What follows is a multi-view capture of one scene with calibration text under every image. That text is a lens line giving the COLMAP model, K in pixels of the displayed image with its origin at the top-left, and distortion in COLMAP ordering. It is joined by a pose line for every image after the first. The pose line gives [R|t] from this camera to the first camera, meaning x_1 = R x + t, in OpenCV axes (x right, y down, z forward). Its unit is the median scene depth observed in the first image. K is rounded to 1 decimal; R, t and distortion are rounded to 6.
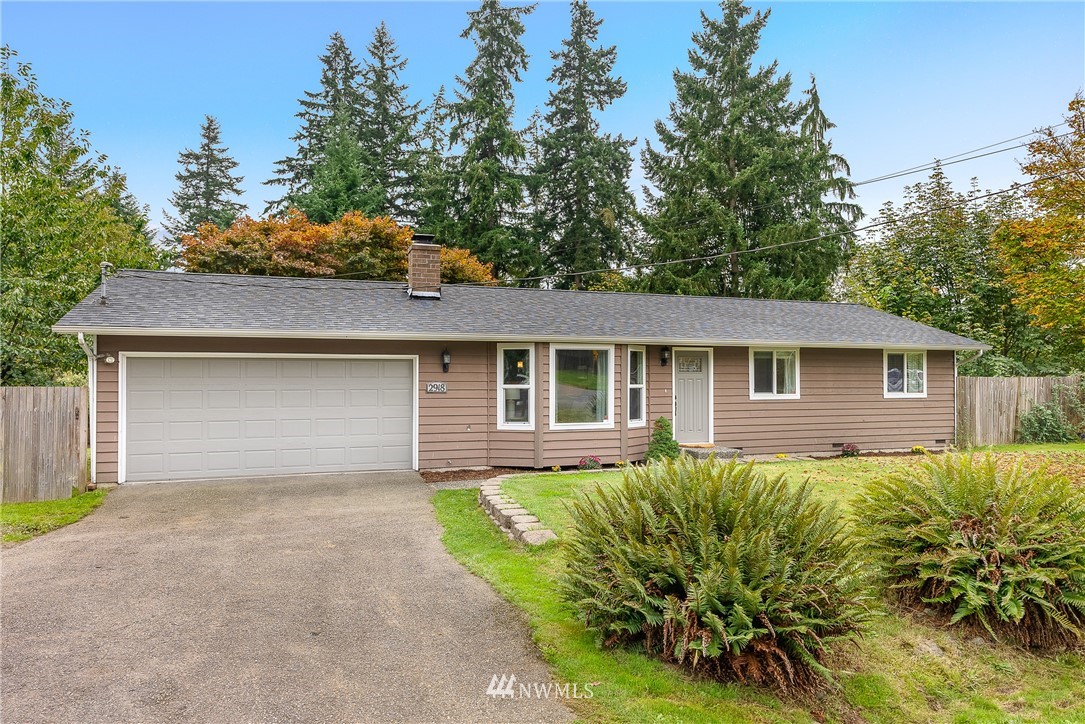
lens RADIAL K [[695.4, 0, 540.1], [0, 695.4, 358.0], [0, 0, 1]] dist [-0.000426, 0.001819]
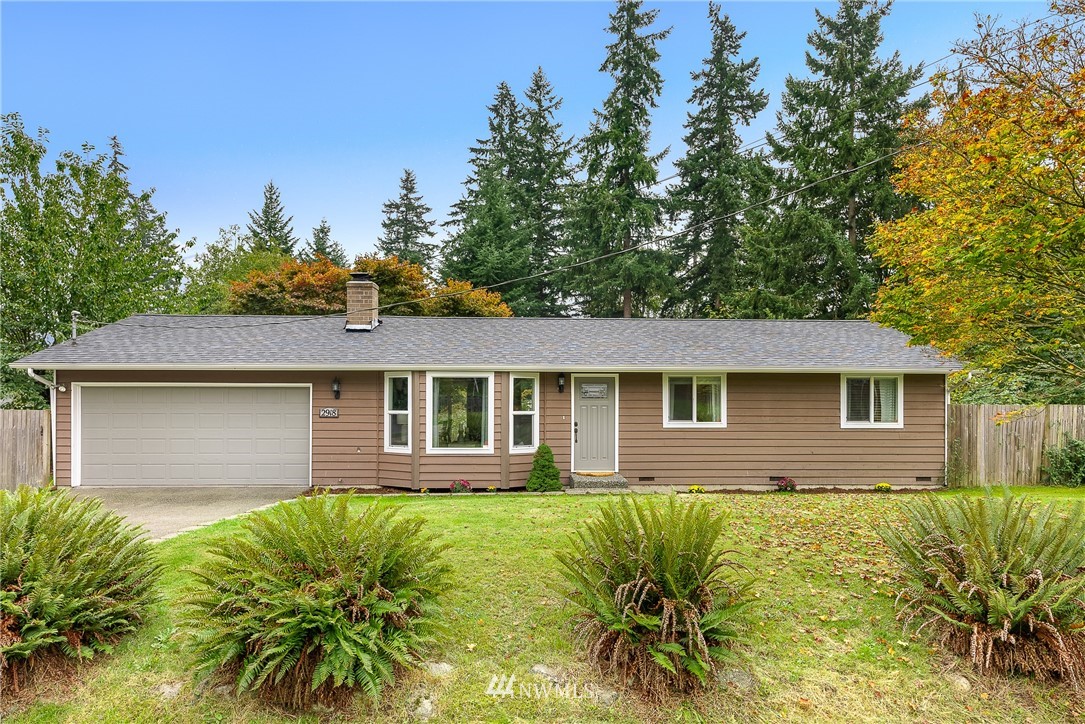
lens RADIAL K [[664.1, 0, 542.3], [0, 664.1, 386.8], [0, 0, 1]] dist [-0.000689, 0.000397]
pose [[0.954283, -0.000828, -0.298902, 0.144351], [0.004860, 0.999907, 0.012745, -0.003062], [0.298864, -0.013615, 0.954199, 0.027537]]
